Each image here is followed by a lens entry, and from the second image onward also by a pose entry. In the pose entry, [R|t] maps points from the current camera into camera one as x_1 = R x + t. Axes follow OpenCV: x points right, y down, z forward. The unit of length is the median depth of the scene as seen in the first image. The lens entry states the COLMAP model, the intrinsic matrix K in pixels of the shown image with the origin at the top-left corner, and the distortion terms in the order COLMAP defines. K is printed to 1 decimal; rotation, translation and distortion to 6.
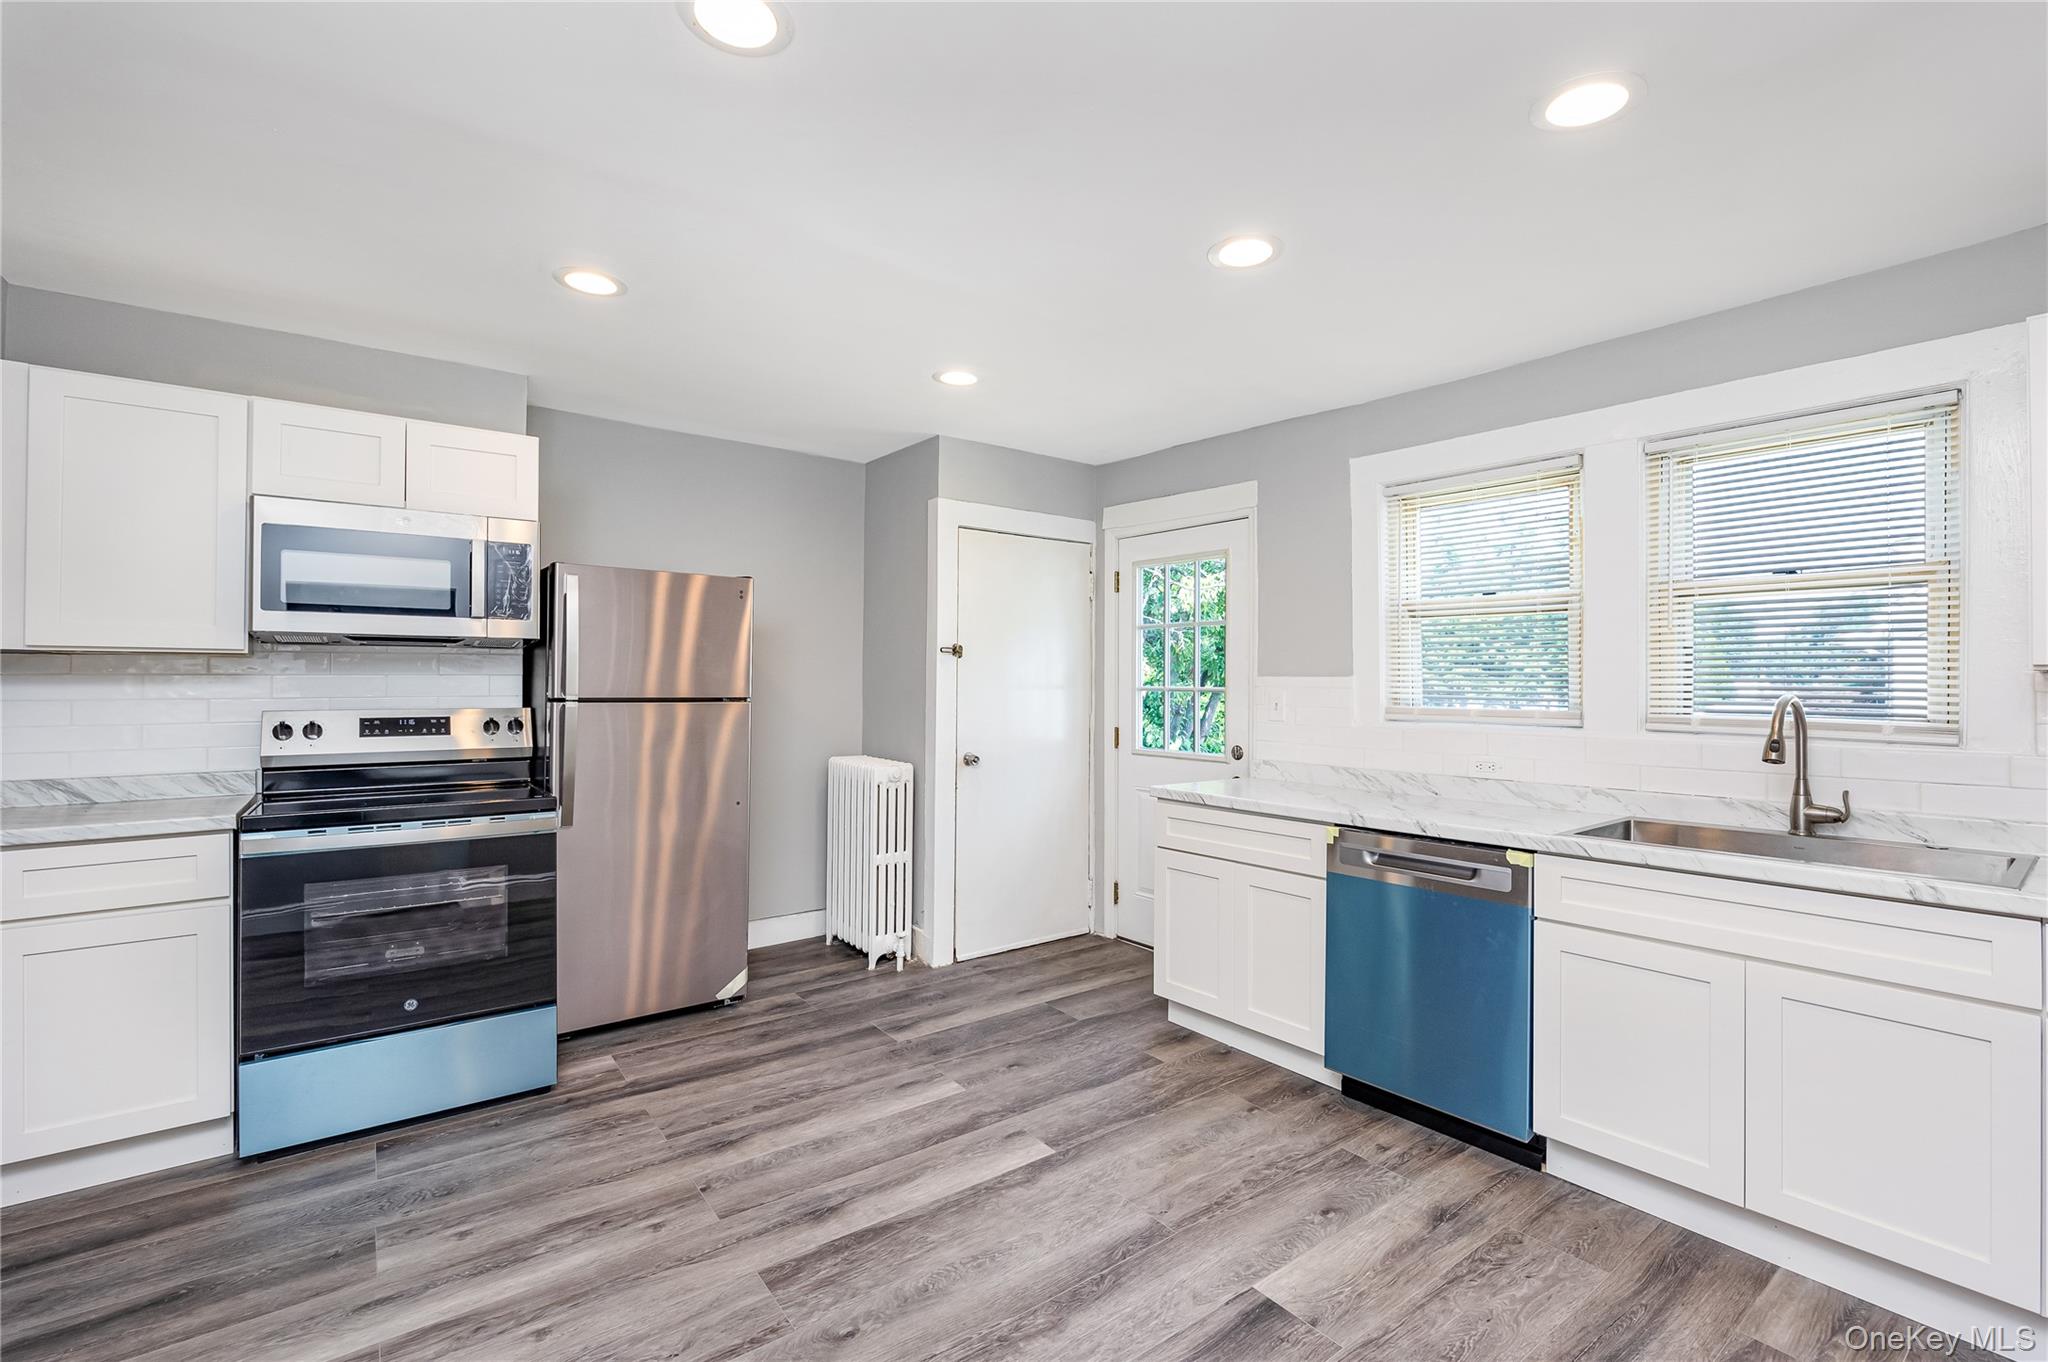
lens RADIAL K [[885.8, 0, 1034.0], [0, 885.8, 679.5], [0, 0, 1]] dist [-0.004328, -0.000366]
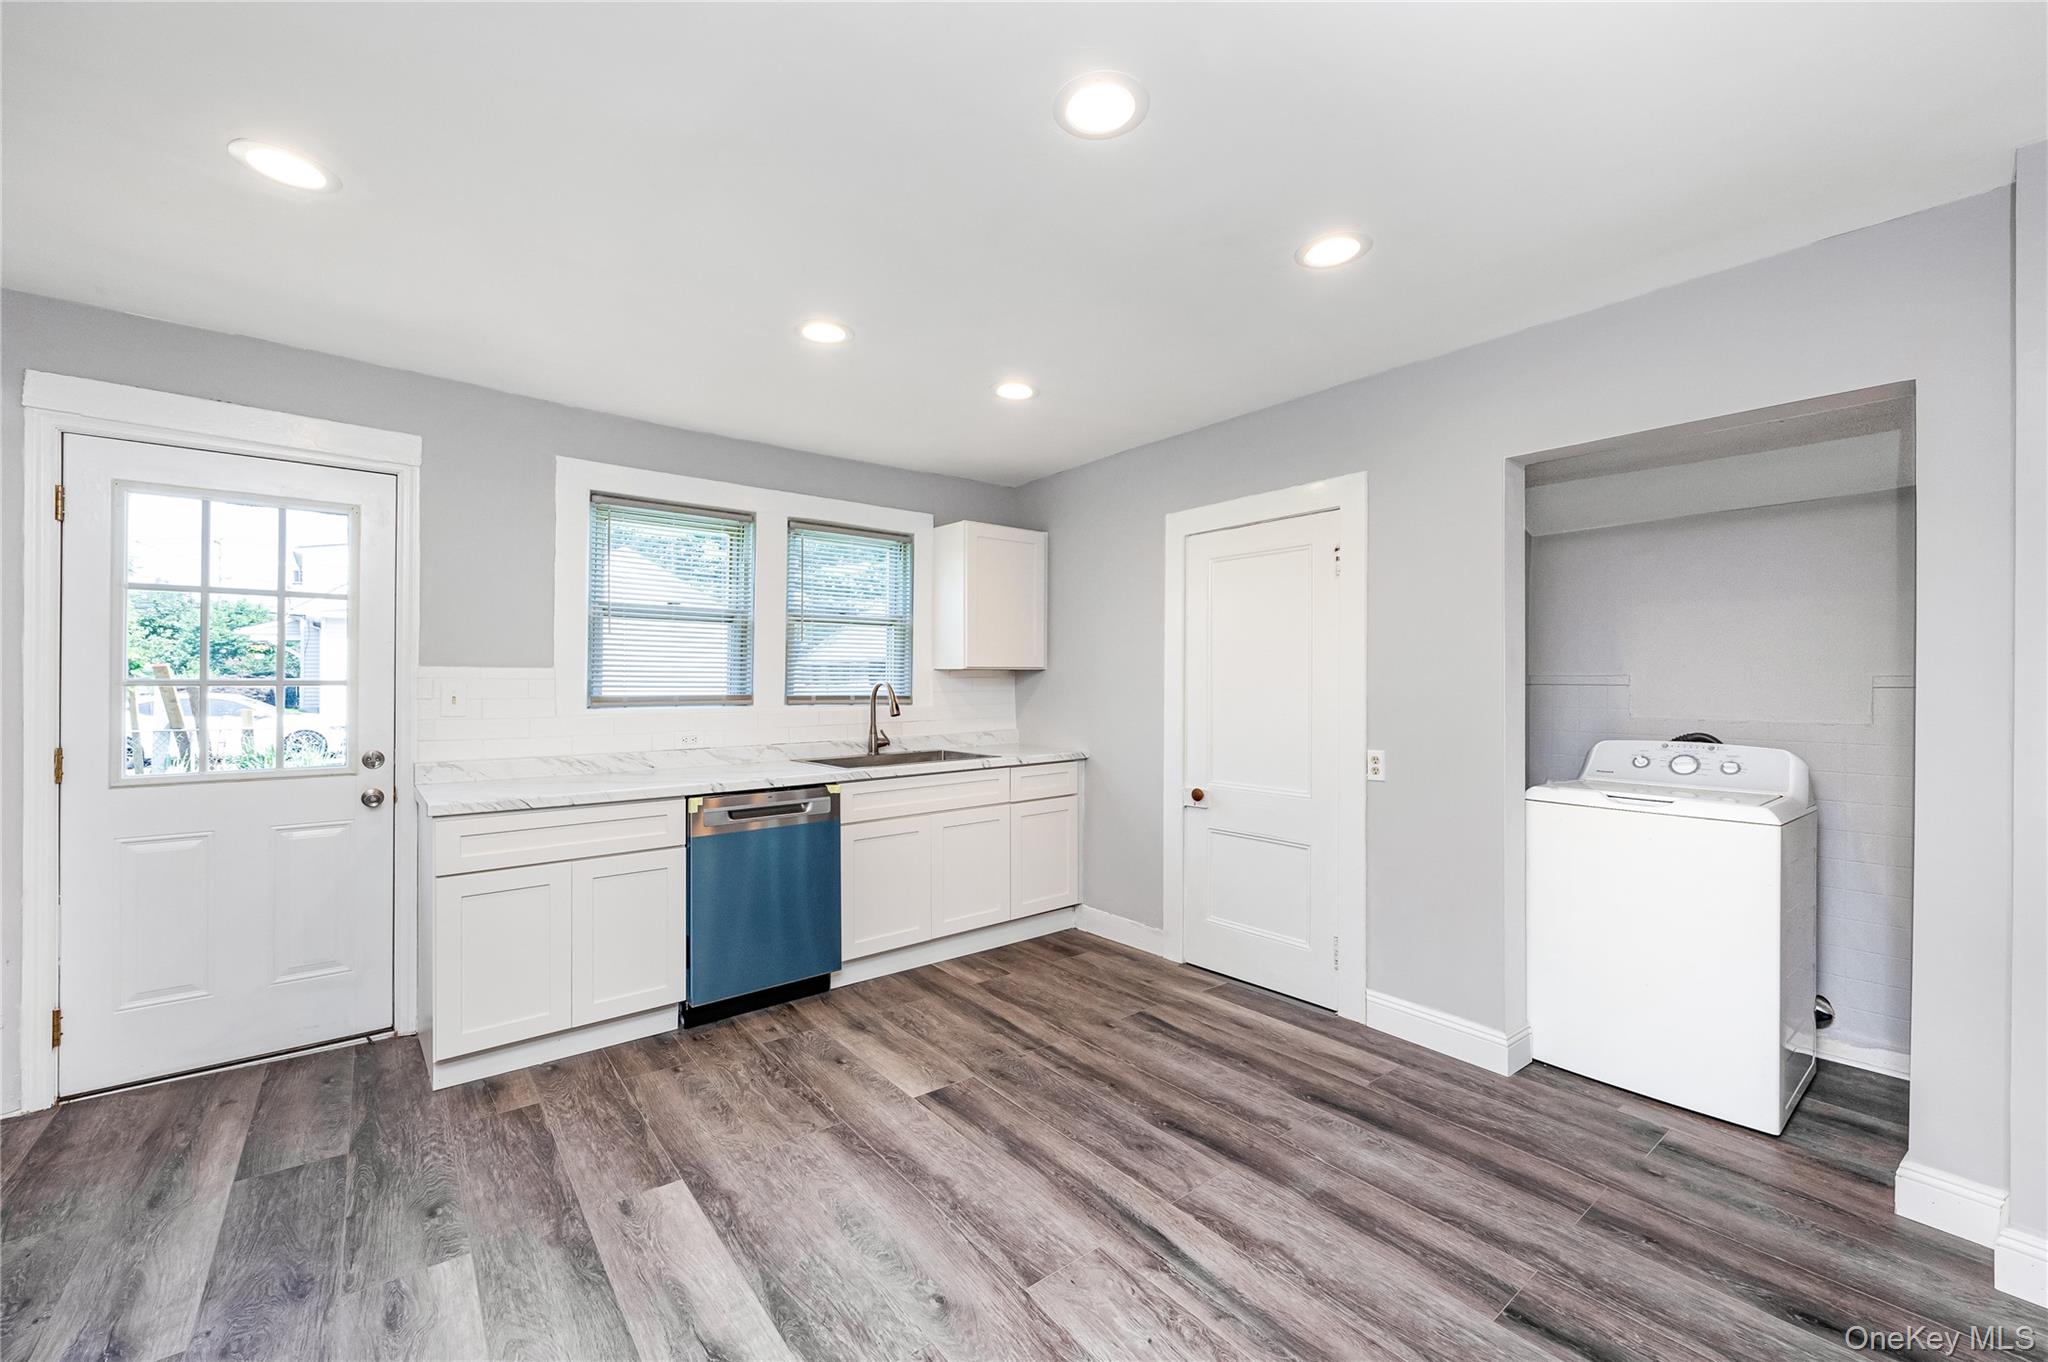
lens RADIAL K [[829.7, 0, 1019.7], [0, 829.7, 671.7], [0, 0, 1]] dist [-0.001130, 0.000121]
pose [[-0.011599, 0.003951, 0.999925, -0.810248], [-0.005899, 0.999975, -0.004020, 0.002573], [-0.999915, -0.005945, -0.011575, 0.627561]]
